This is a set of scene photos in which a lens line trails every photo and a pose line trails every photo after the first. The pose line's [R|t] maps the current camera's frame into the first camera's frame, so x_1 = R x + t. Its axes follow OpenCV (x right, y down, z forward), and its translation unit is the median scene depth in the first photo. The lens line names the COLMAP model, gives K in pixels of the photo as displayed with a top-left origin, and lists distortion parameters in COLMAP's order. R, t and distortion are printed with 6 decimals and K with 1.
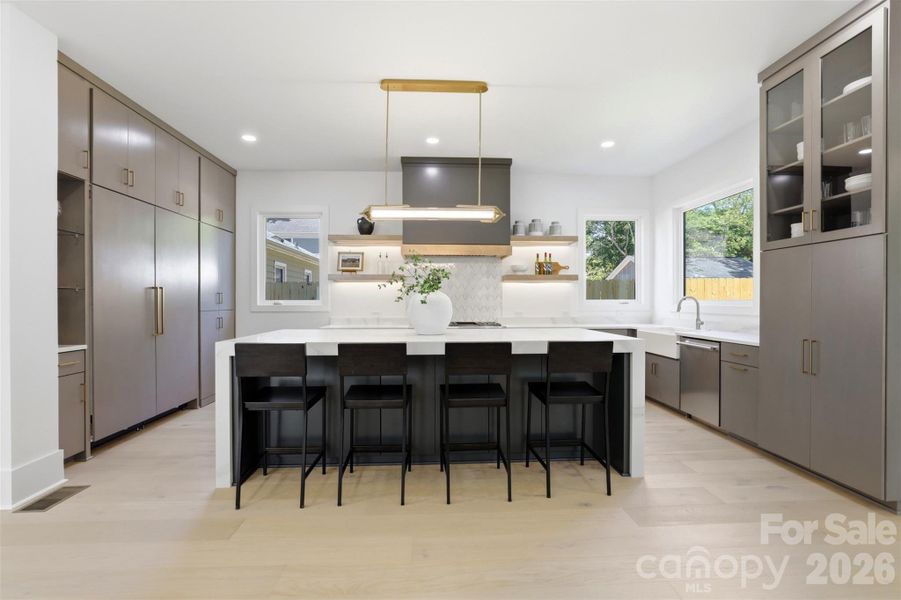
lens RADIAL K [[421.0, 0, 450.5], [0, 421.0, 300.0], [0, 0, 1]] dist [0.000912, 0.000462]
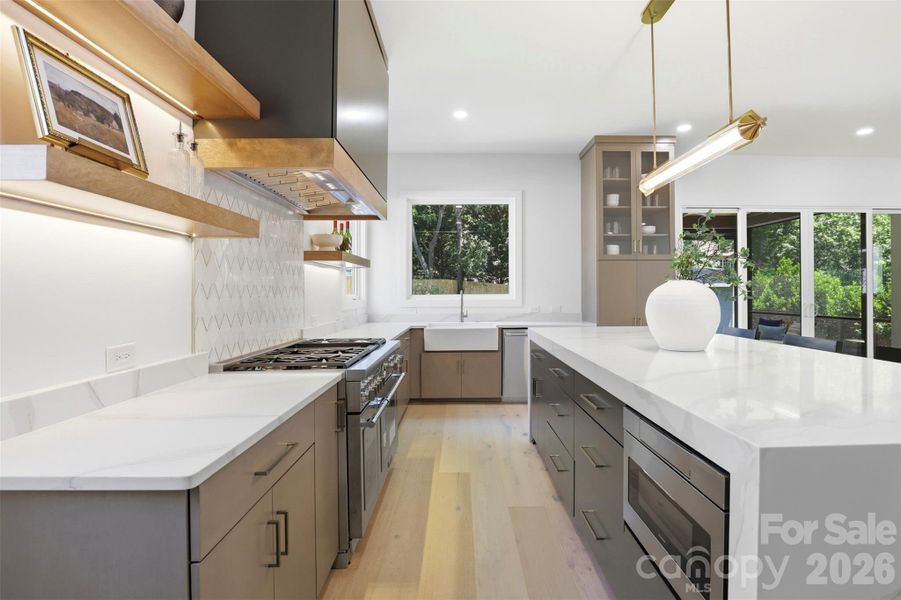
lens RADIAL K [[434.2, 0, 464.3], [0, 434.2, 293.5], [0, 0, 1]] dist [-0.001522, -0.000193]
pose [[0.035546, -0.002397, 0.999365, -0.459908], [0.000809, 0.999997, 0.002370, -0.005181], [-0.999368, 0.000725, 0.035548, 0.849192]]
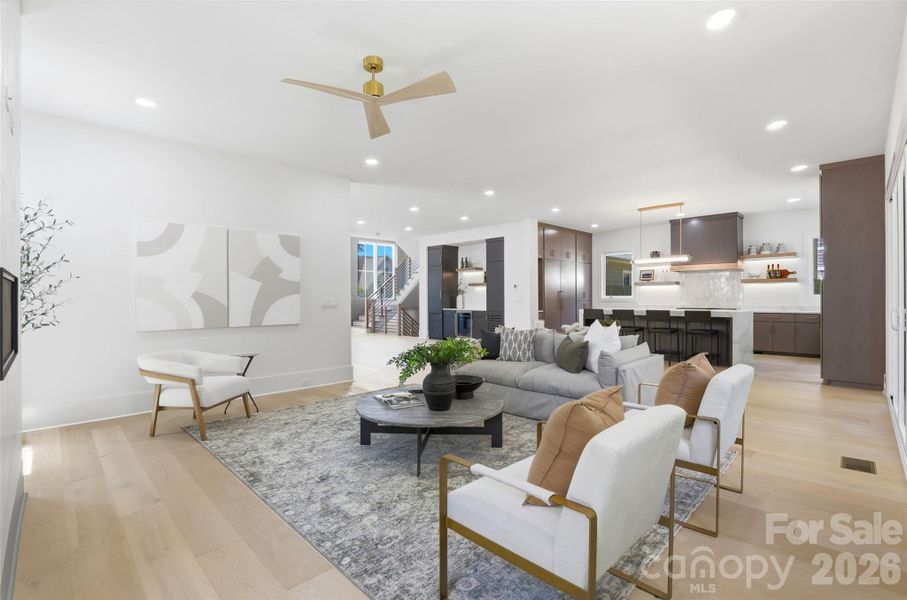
lens RADIAL K [[446.6, 0, 457.5], [0, 446.6, 298.7], [0, 0, 1]] dist [-0.000846, -0.000052]
pose [[0.686931, -0.000409, -0.726723, 0.665474], [0.007031, 0.999957, 0.006083, -0.003918], [0.726689, -0.009289, 0.686904, -1.043831]]
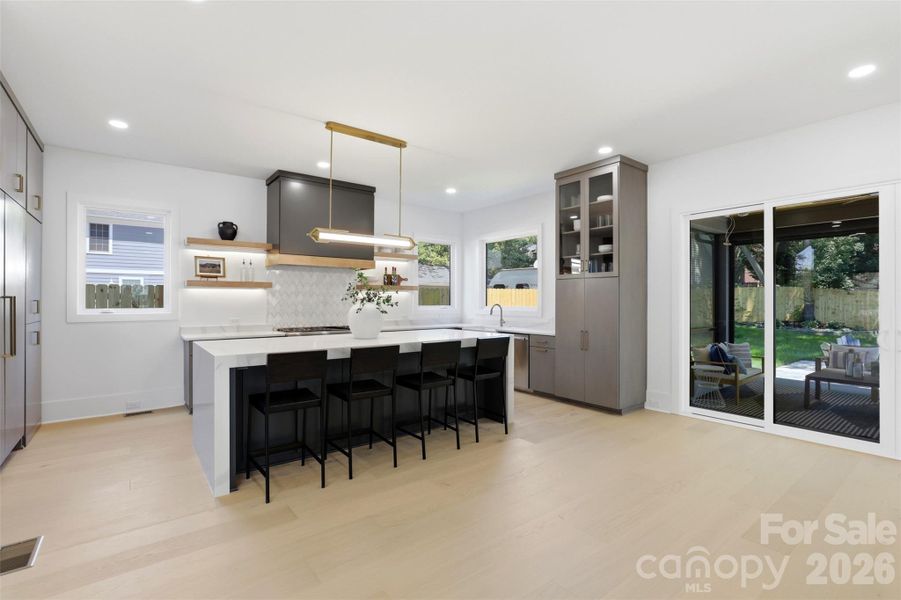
lens RADIAL K [[421.0, 0, 450.5], [0, 421.0, 300.0], [0, 0, 1]] dist [0.000912, 0.000462]
pose [[0.822900, 0.002876, 0.568179, -0.345277], [-0.003941, 0.999992, 0.000647, -0.020640], [-0.568173, -0.002772, 0.822905, -0.090414]]
